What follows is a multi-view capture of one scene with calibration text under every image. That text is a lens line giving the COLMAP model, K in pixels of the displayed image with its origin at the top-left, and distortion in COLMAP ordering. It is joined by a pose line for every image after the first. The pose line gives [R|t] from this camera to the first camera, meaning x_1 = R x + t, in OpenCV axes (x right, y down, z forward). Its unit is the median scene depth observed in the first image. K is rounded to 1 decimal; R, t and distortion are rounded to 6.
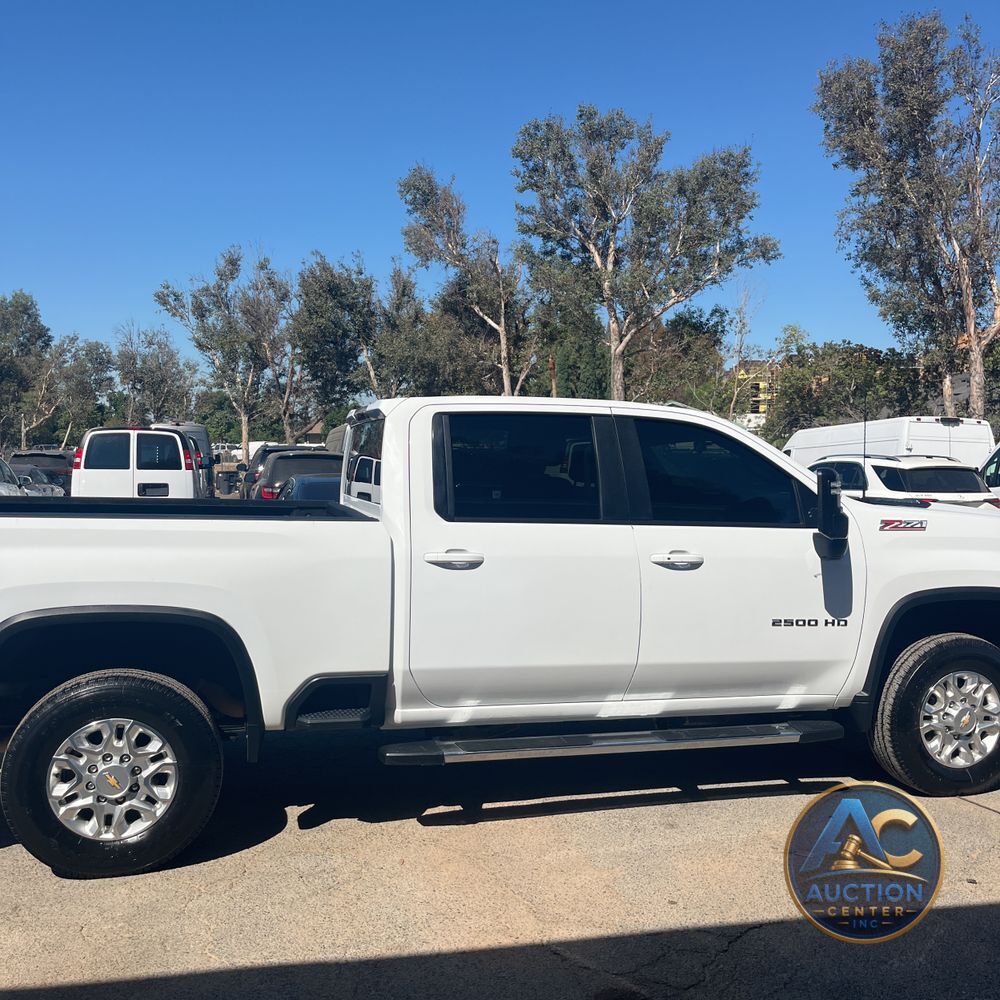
lens RADIAL K [[1006.6, 0, 511.3], [0, 1006.6, 496.2], [0, 0, 1]] dist [0.043276, -0.029617]
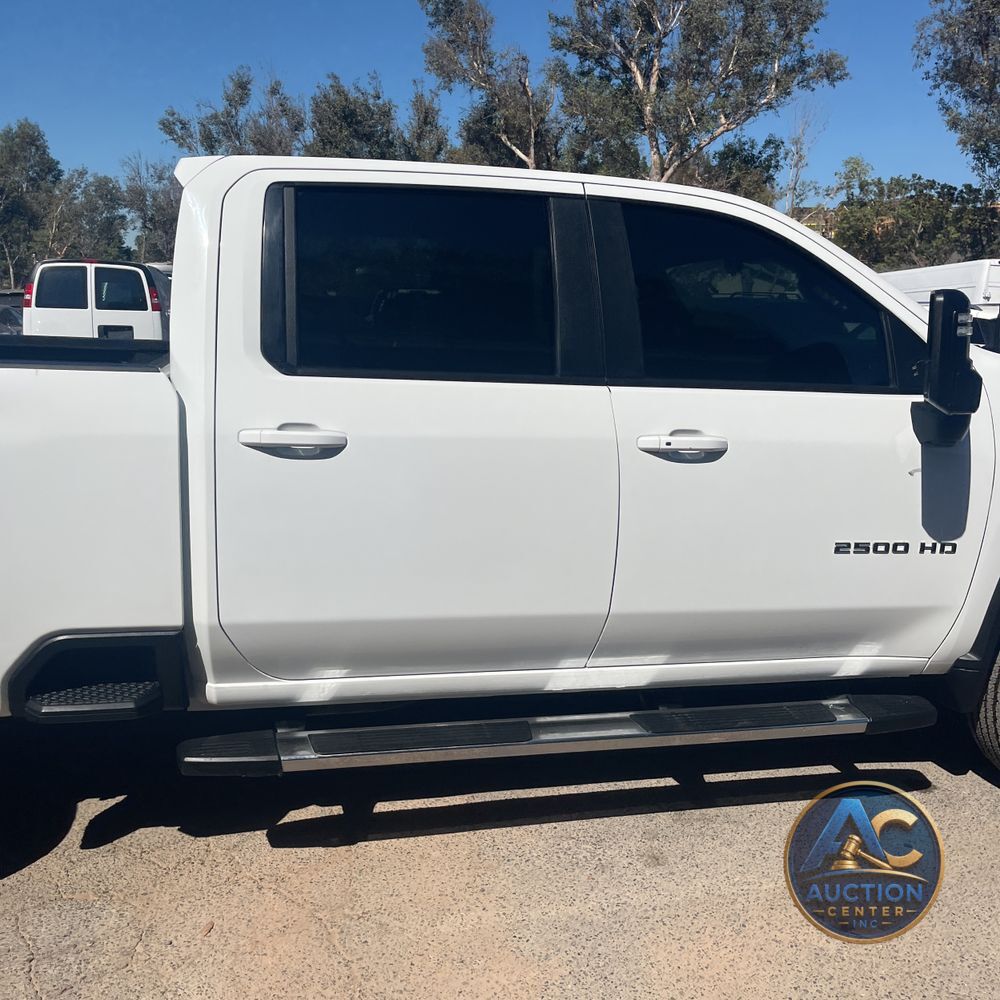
lens RADIAL K [[1022.2, 0, 504.7], [0, 1022.2, 510.9], [0, 0, 1]] dist [0.020159, -0.011733]
pose [[0.999063, 0.020689, -0.038007, 0.009484], [-0.014500, 0.987581, 0.156440, 0.000947], [0.040772, -0.155742, 0.986956, 0.044732]]
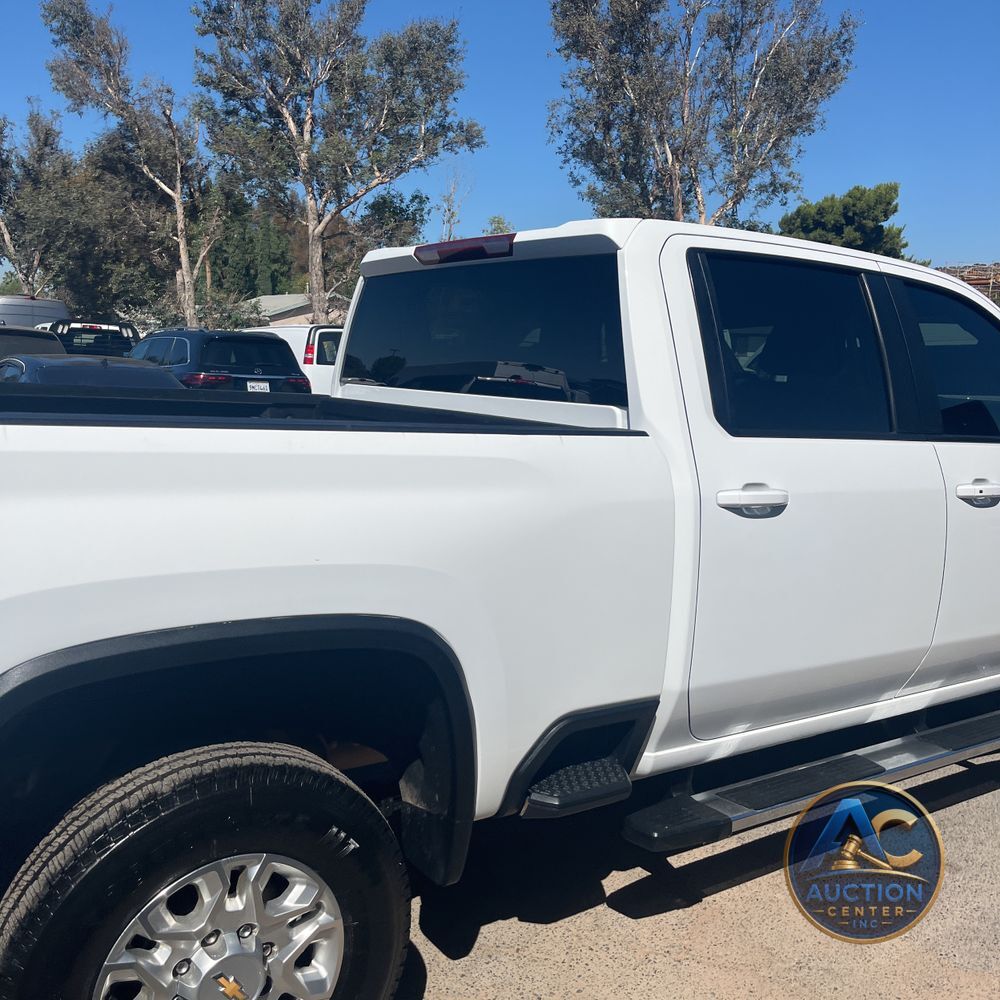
lens RADIAL K [[1006.6, 0, 511.3], [0, 1006.6, 496.2], [0, 0, 1]] dist [0.043276, -0.029617]
pose [[0.941269, -0.013310, 0.337395, -0.041990], [-0.021592, 0.994805, 0.099481, 0.000479], [-0.336967, -0.100923, 0.936092, 0.052994]]
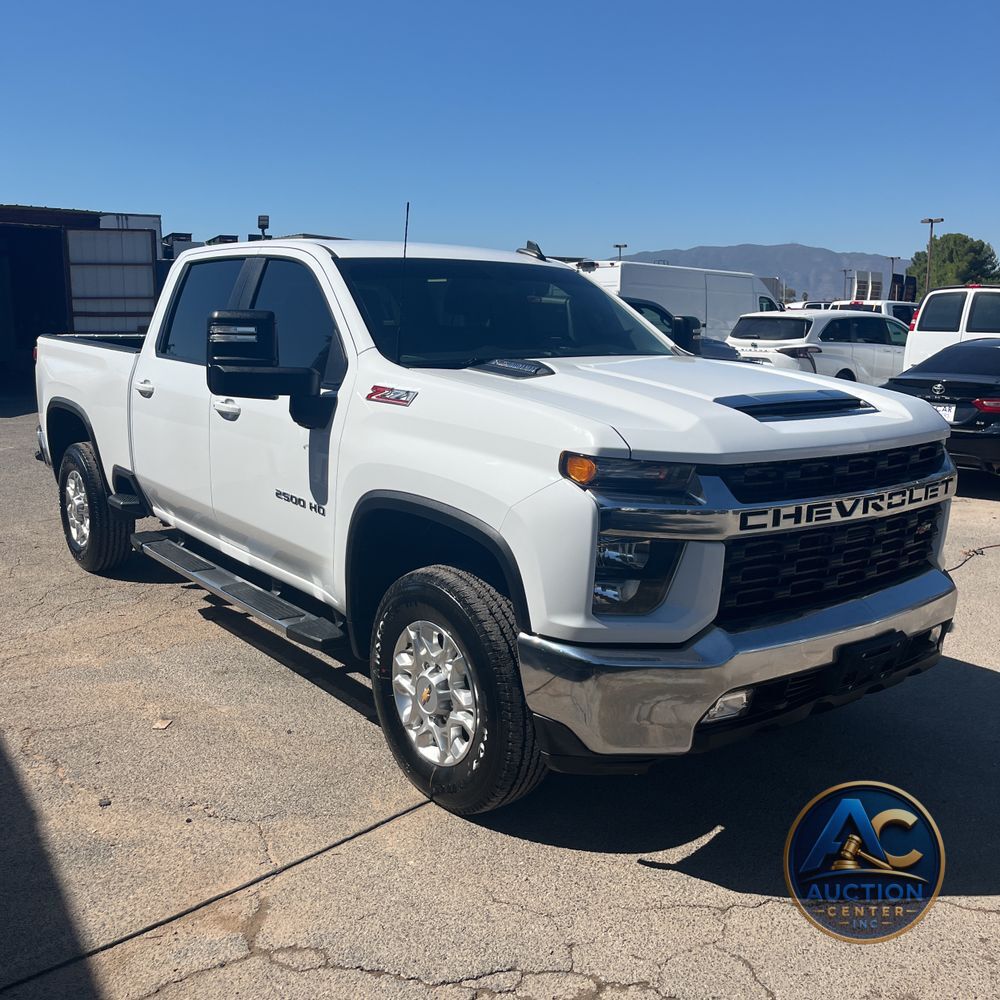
lens RADIAL K [[1006.6, 0, 511.3], [0, 1006.6, 496.2], [0, 0, 1]] dist [0.043276, -0.029617]
pose [[0.407525, 0.152912, -0.900301, 0.132809], [-0.036153, 0.987810, 0.151410, -0.001388], [0.912478, -0.029154, 0.408086, 0.098188]]
